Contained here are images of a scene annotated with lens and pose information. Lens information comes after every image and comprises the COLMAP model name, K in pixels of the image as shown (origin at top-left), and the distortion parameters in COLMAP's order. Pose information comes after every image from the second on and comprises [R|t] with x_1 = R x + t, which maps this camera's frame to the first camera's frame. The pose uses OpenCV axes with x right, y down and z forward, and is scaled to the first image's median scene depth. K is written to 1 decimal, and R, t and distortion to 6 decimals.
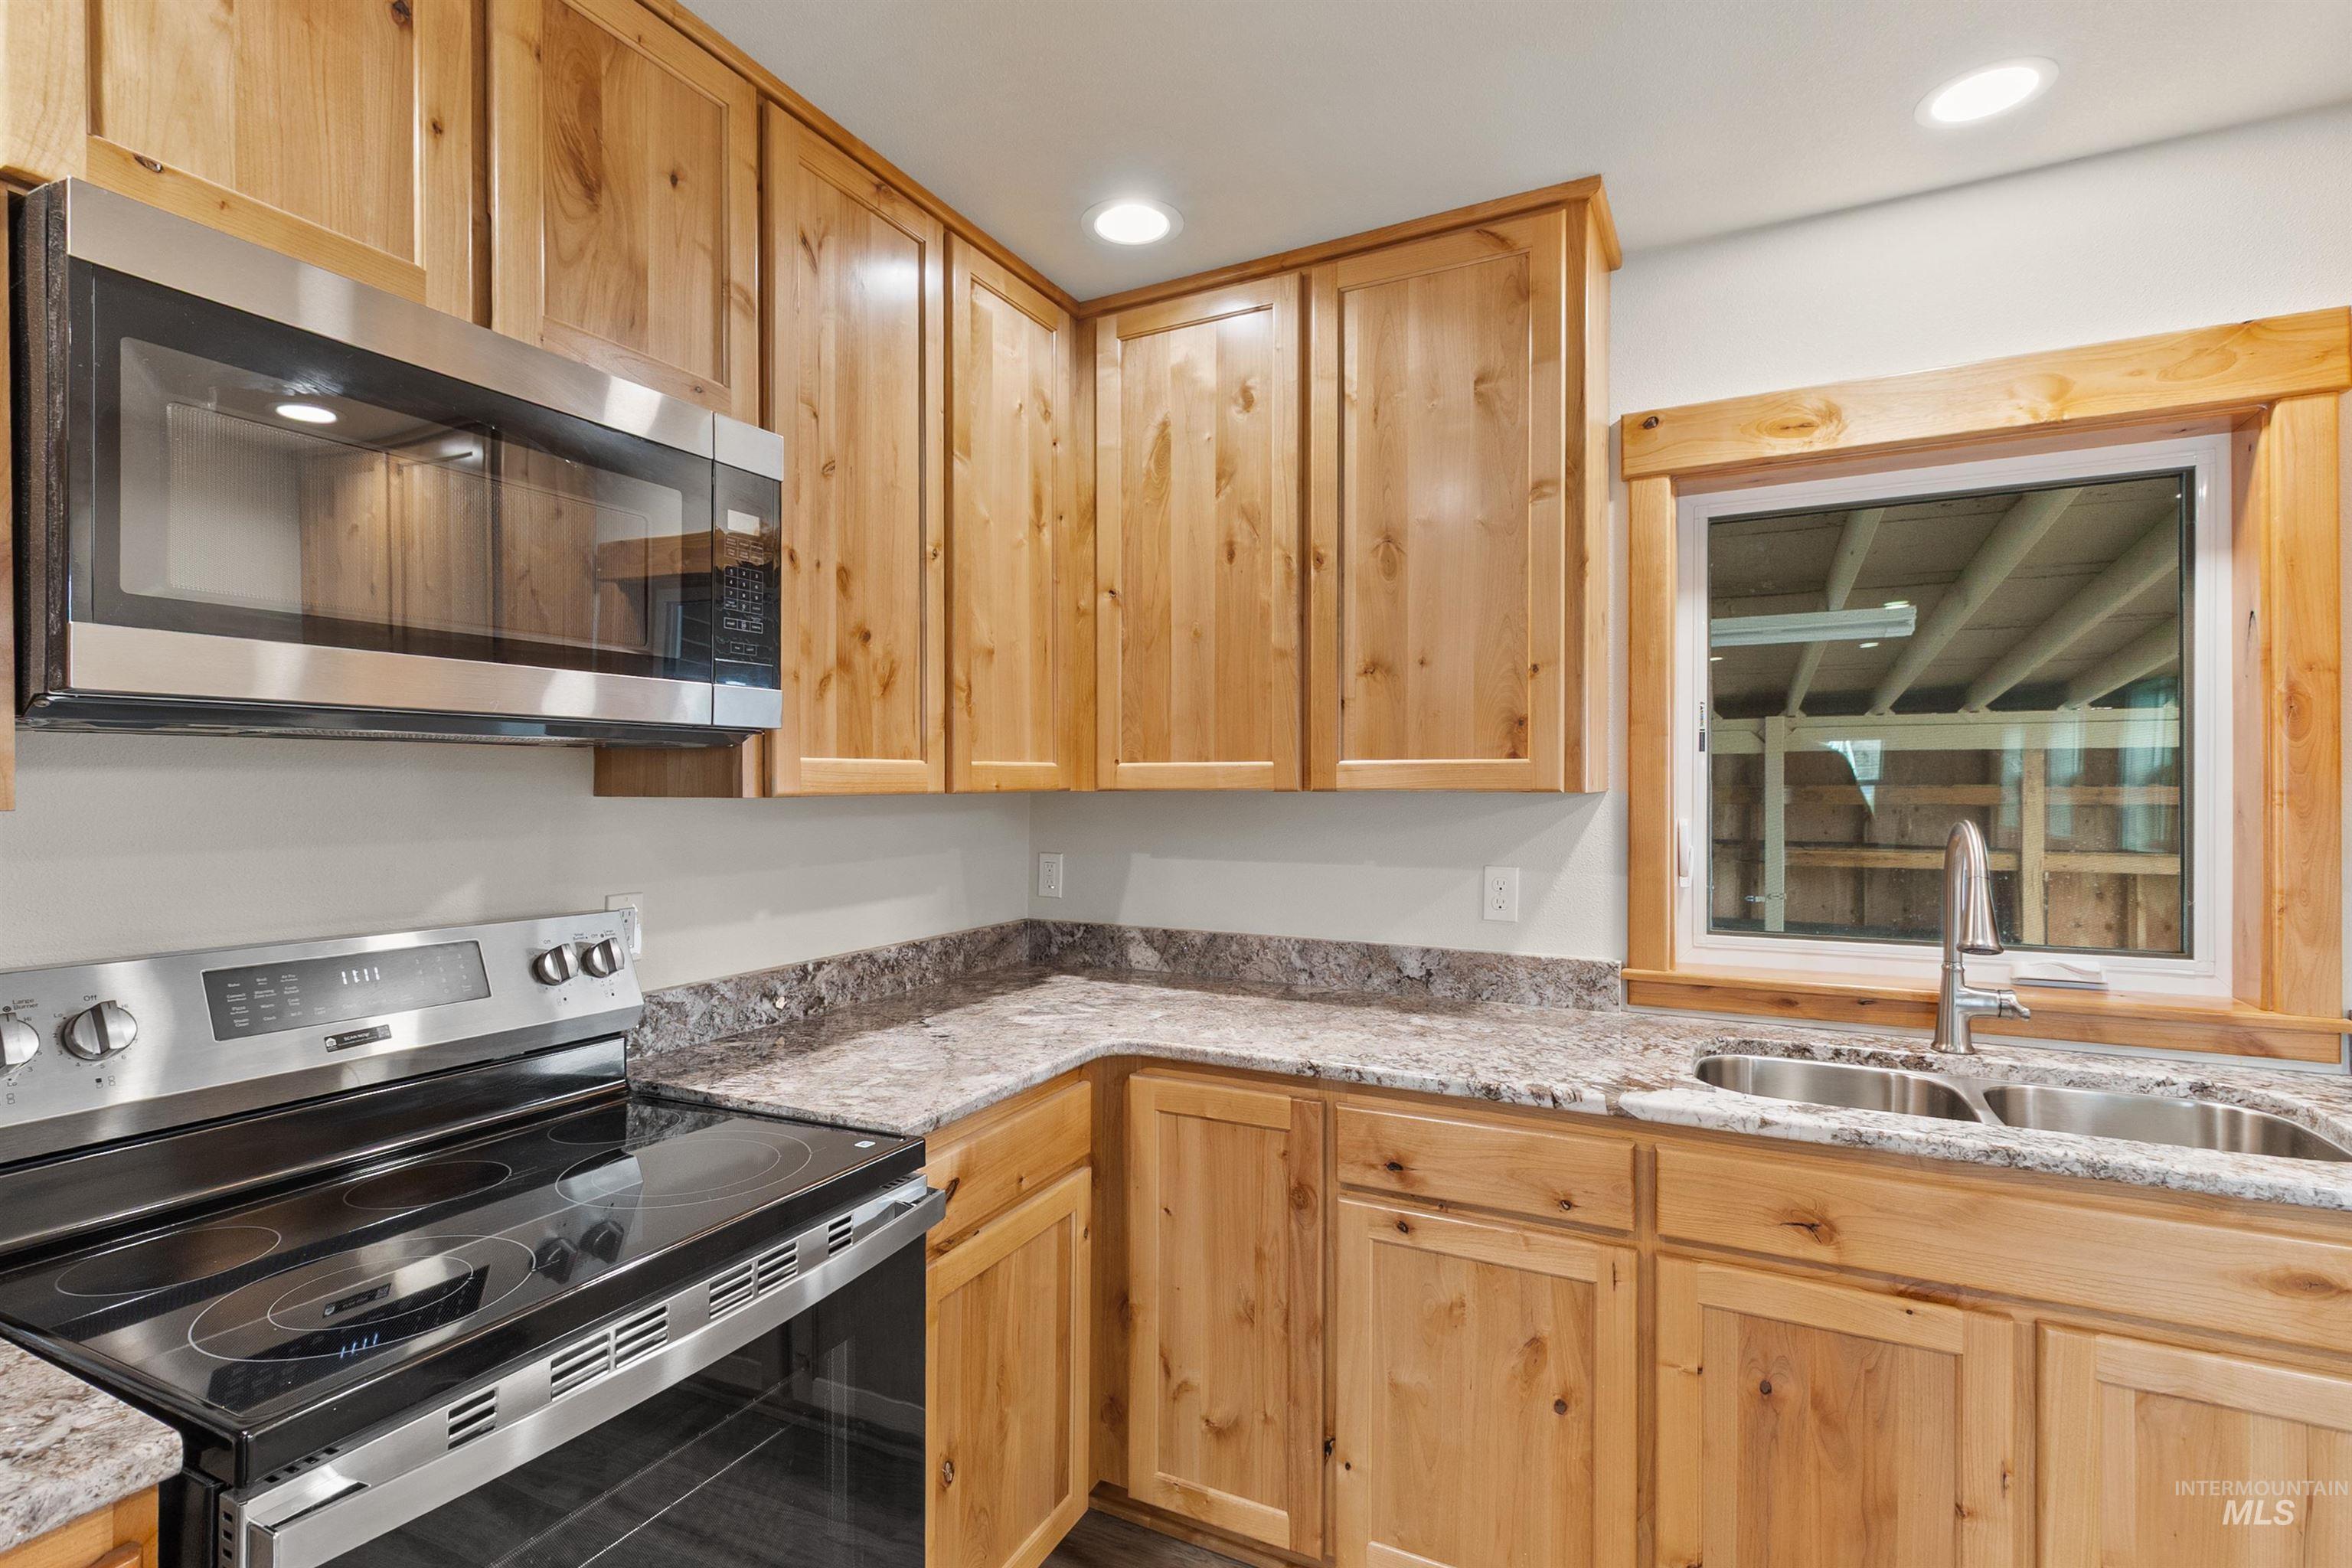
lens RADIAL K [[1103.7, 0, 1158.2], [0, 1103.7, 788.5], [0, 0, 1]] dist [0.001911, 0.000170]
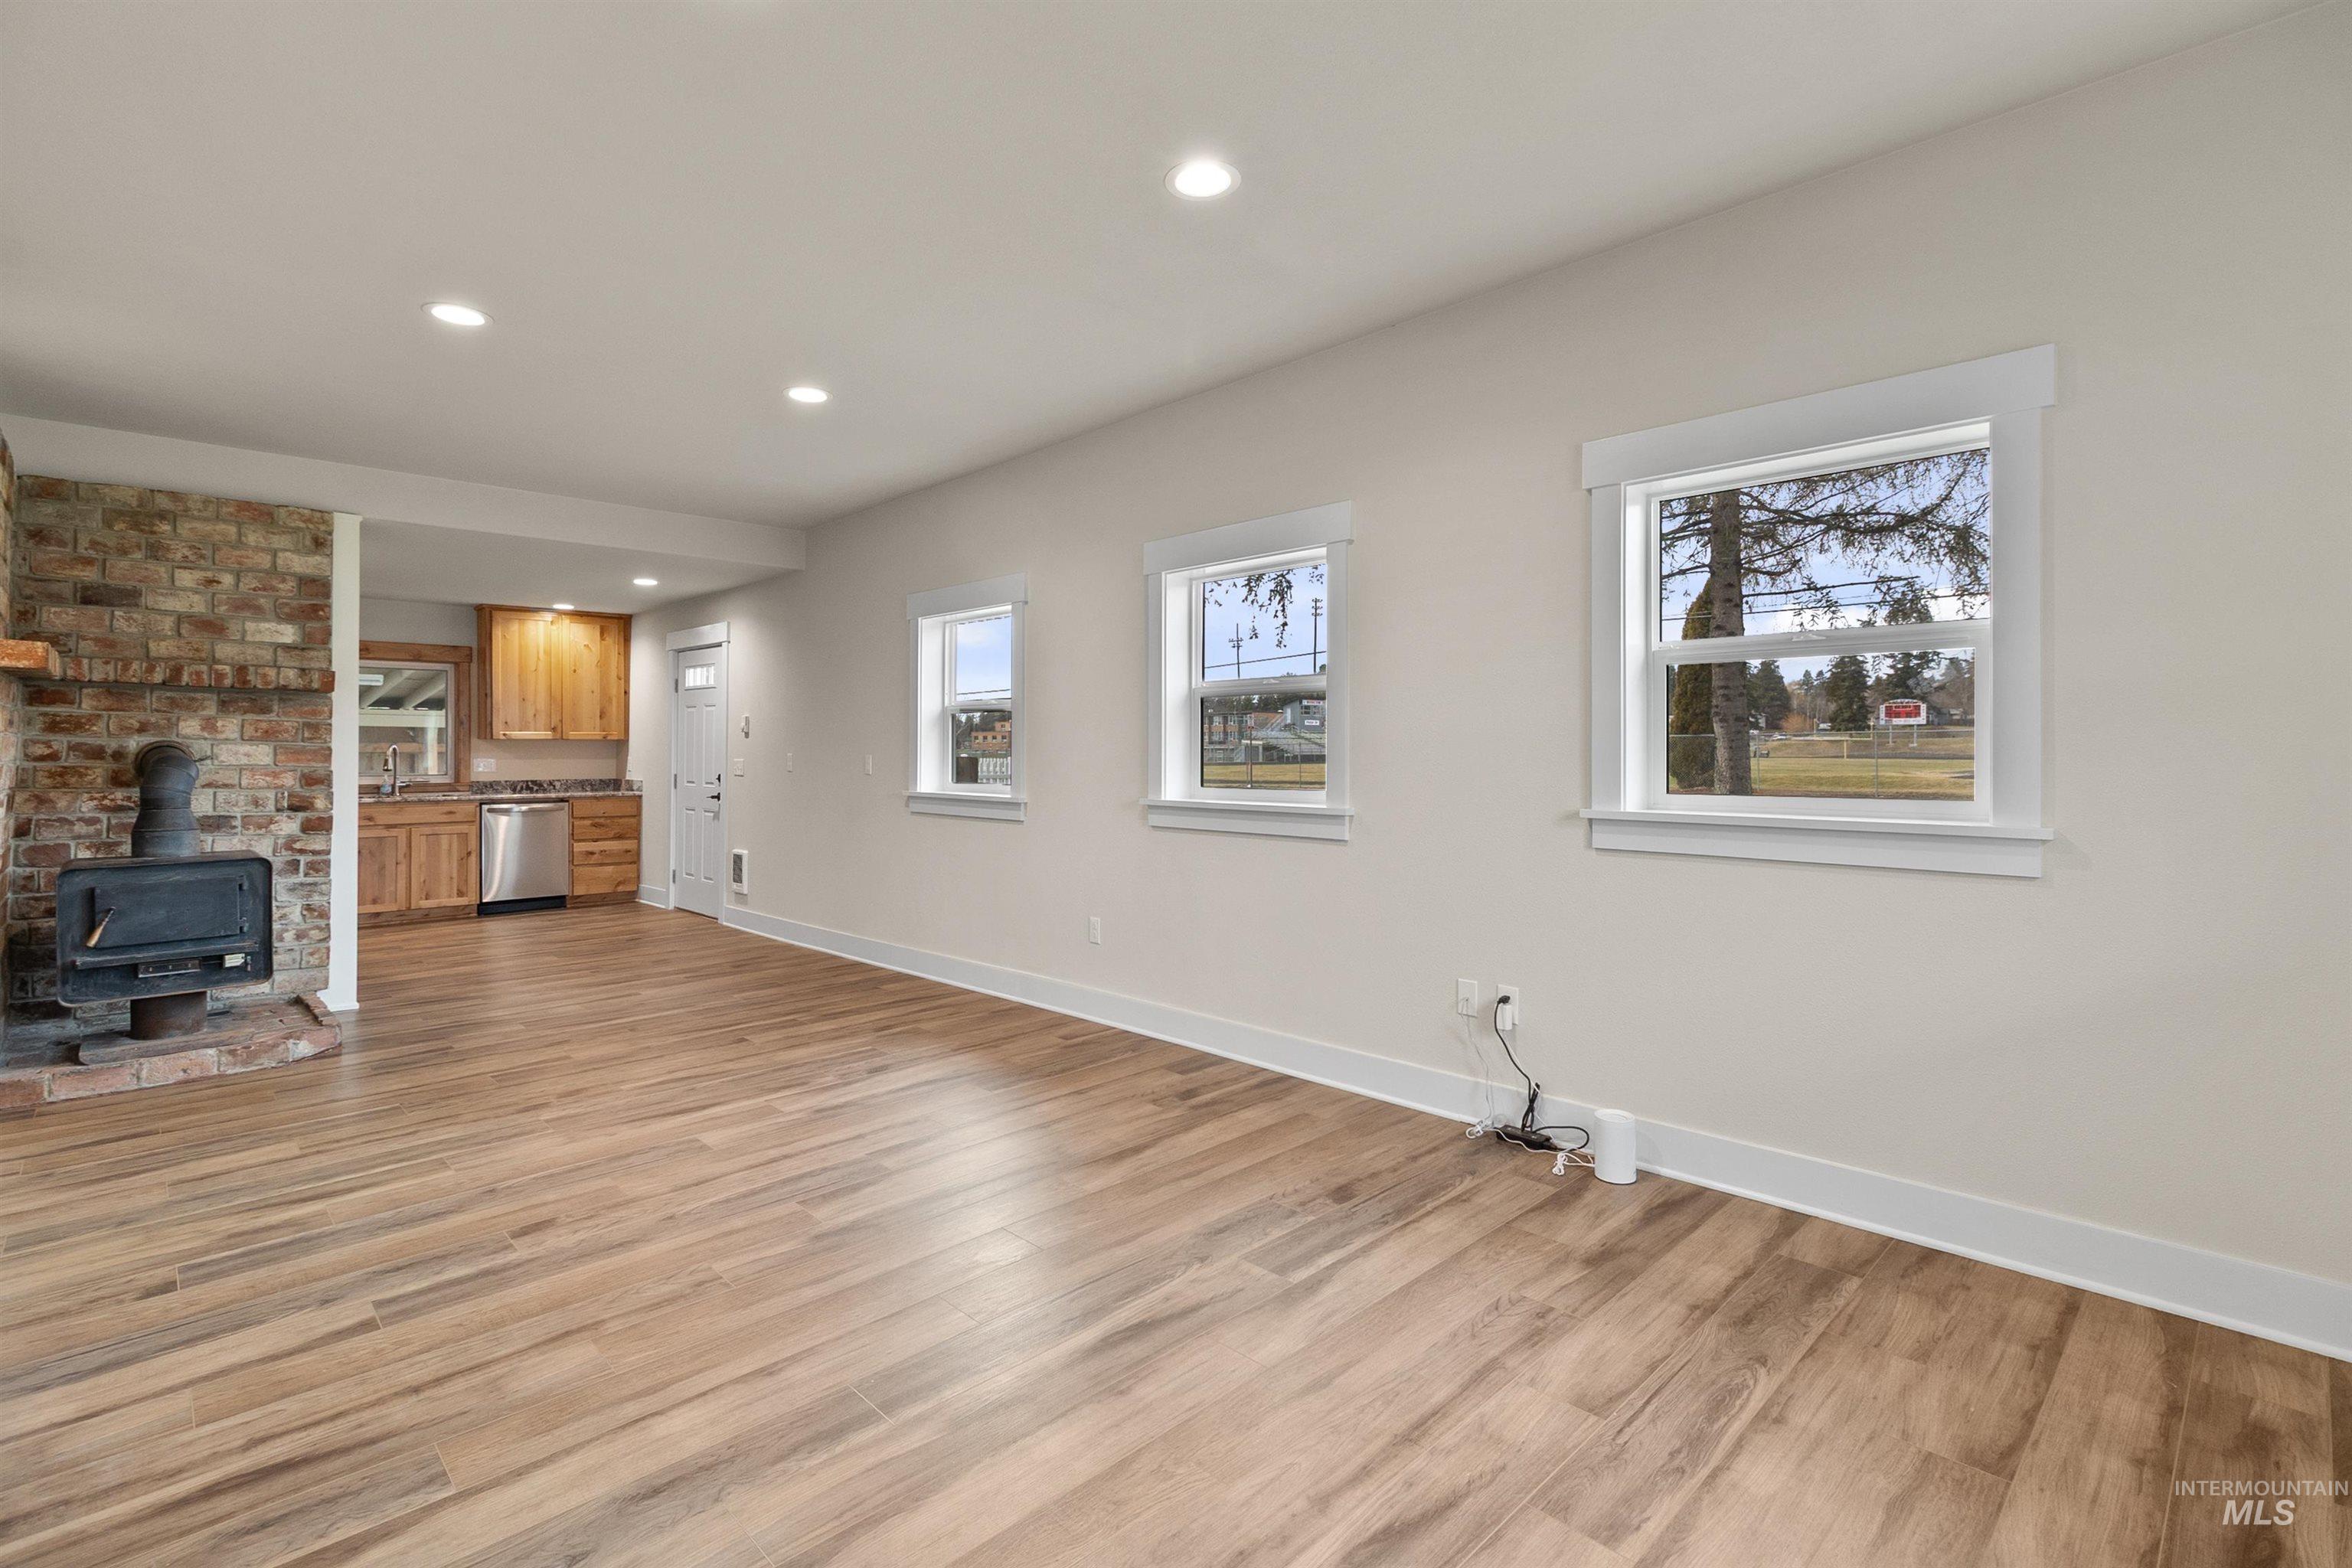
lens RADIAL K [[1083.0, 0, 1172.4], [0, 1083.0, 753.6], [0, 0, 1]] dist [0.004242, -0.000302]
pose [[0.321315, 0.000713, 0.946972, -2.253226], [0.002139, 0.999997, -0.001479, 0.071395], [-0.946970, 0.002501, 0.321312, -3.139862]]
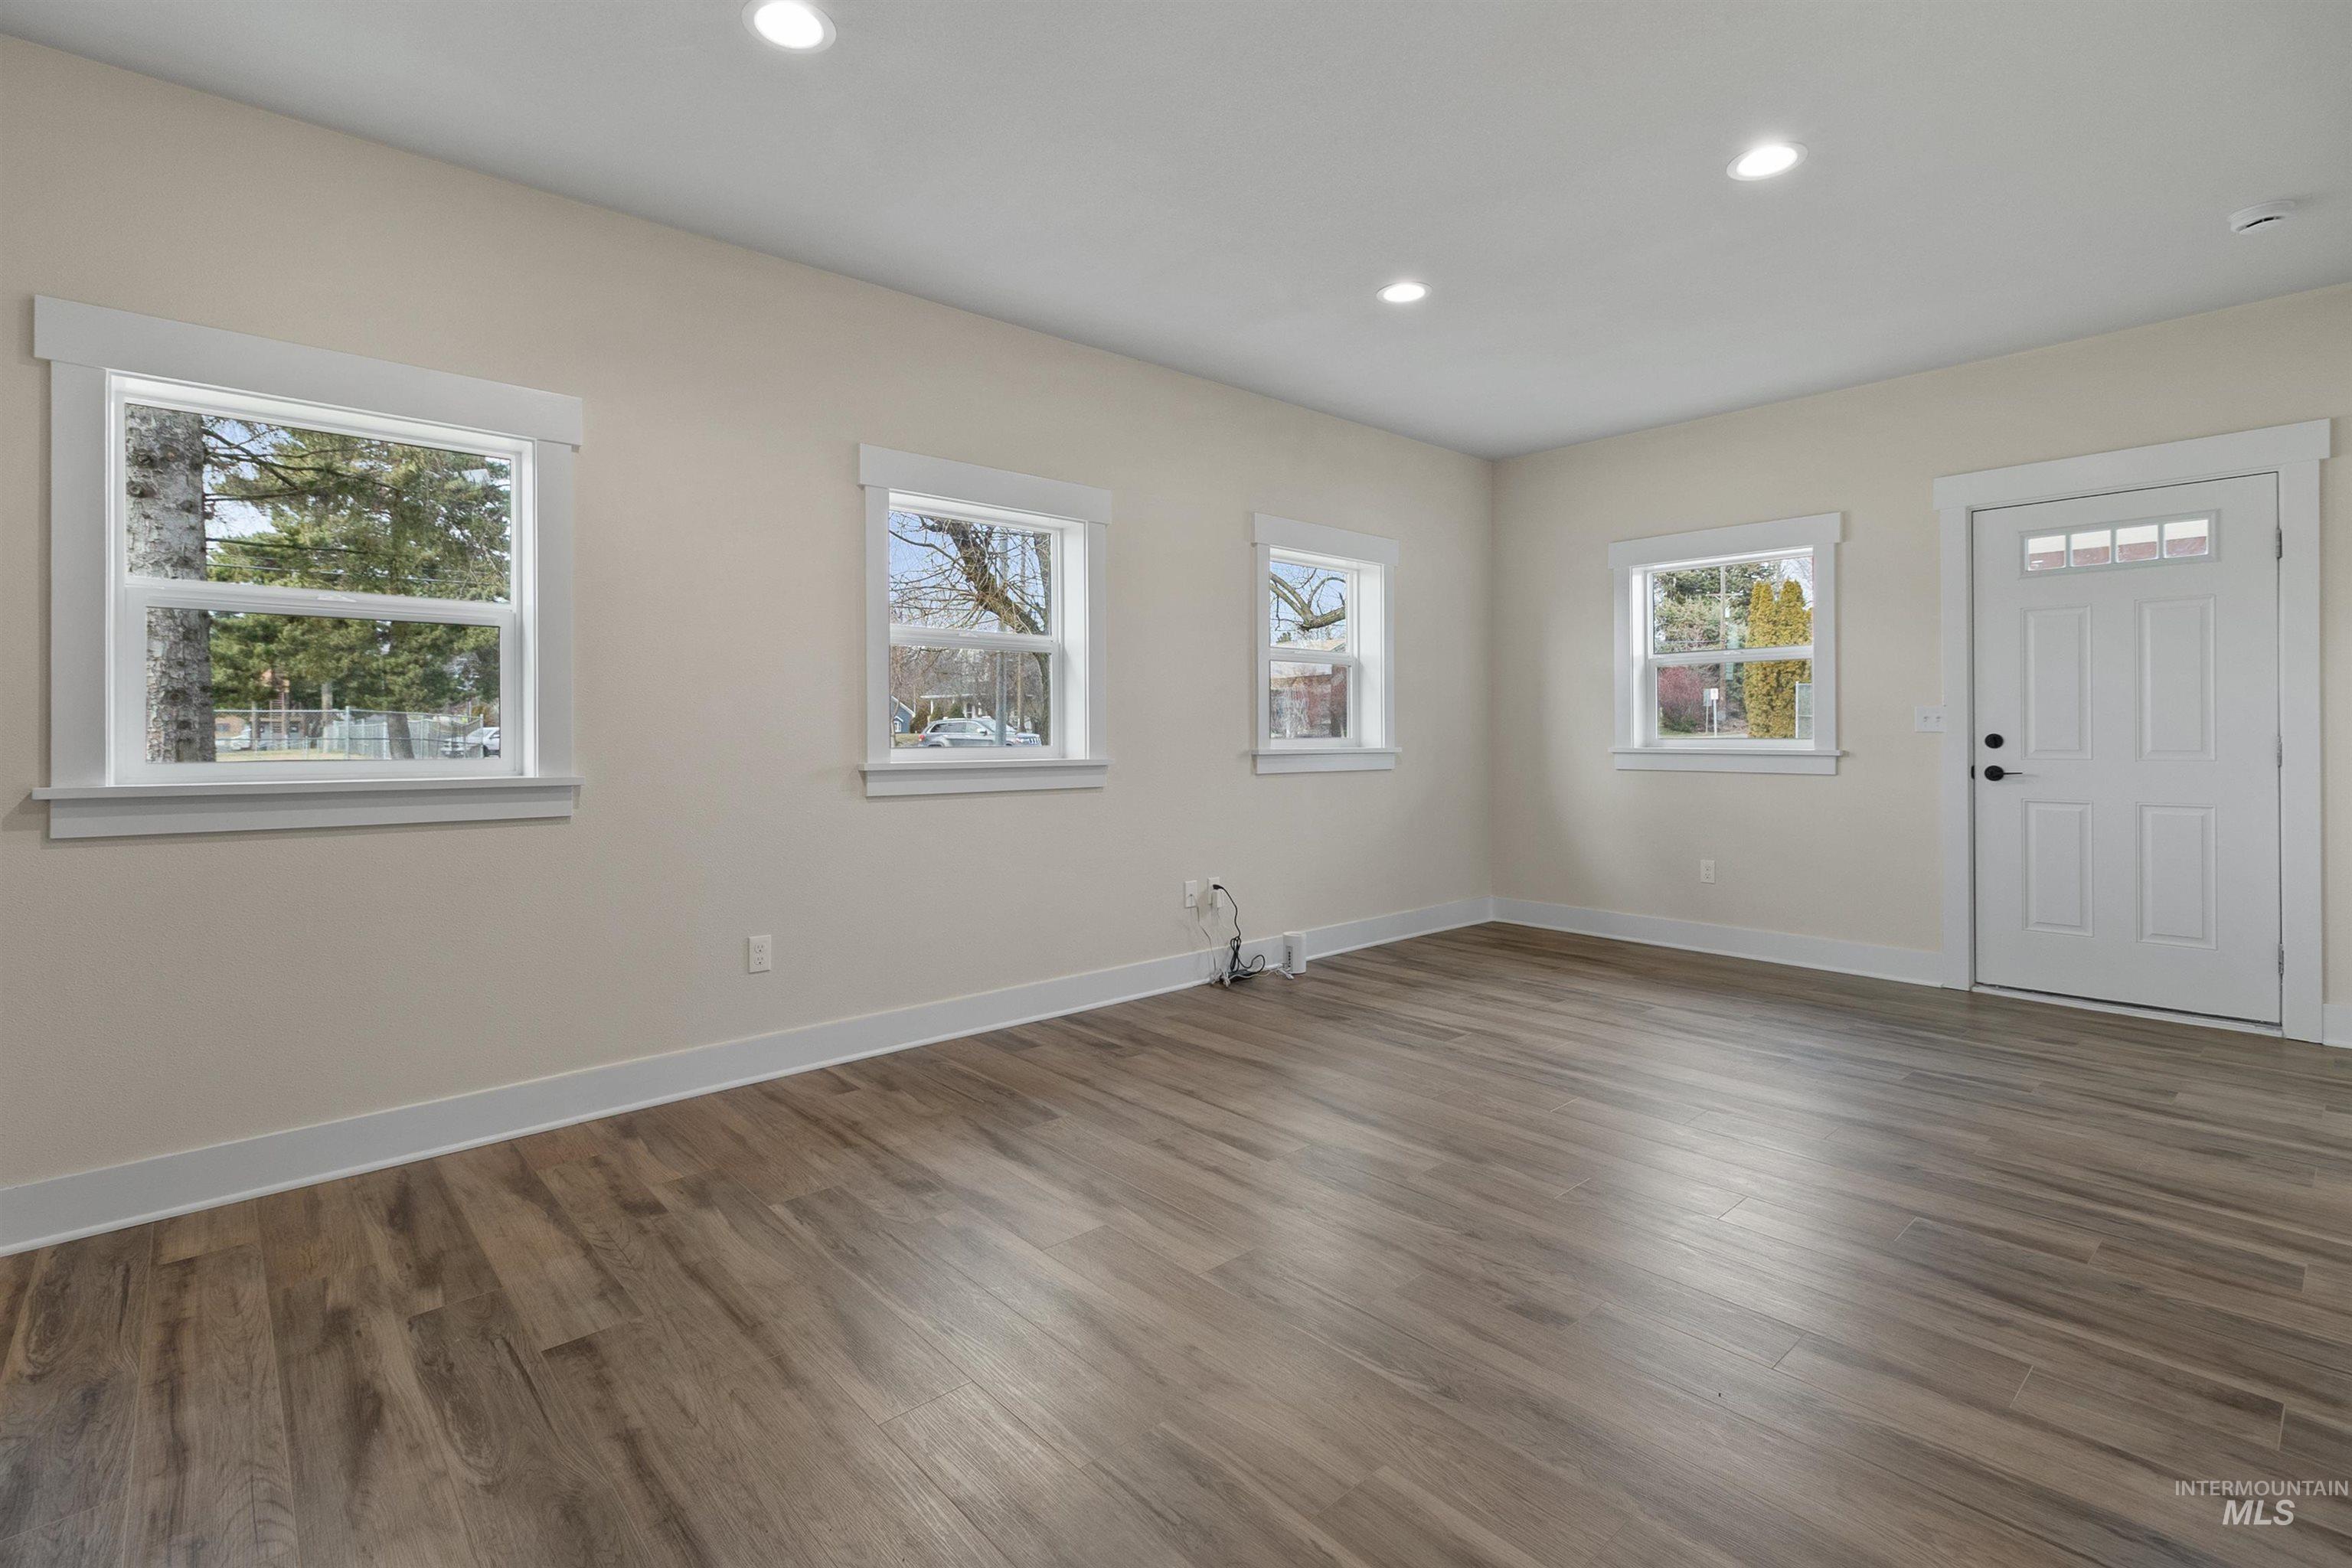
lens RADIAL K [[1083.0, 0, 1172.4], [0, 1083.0, 753.6], [0, 0, 1]] dist [0.004242, -0.000302]
pose [[-0.933671, -0.000878, 0.358132, -1.258094], [0.006726, 0.999778, 0.019987, 0.115008], [-0.358069, 0.021070, -0.933457, -0.871979]]
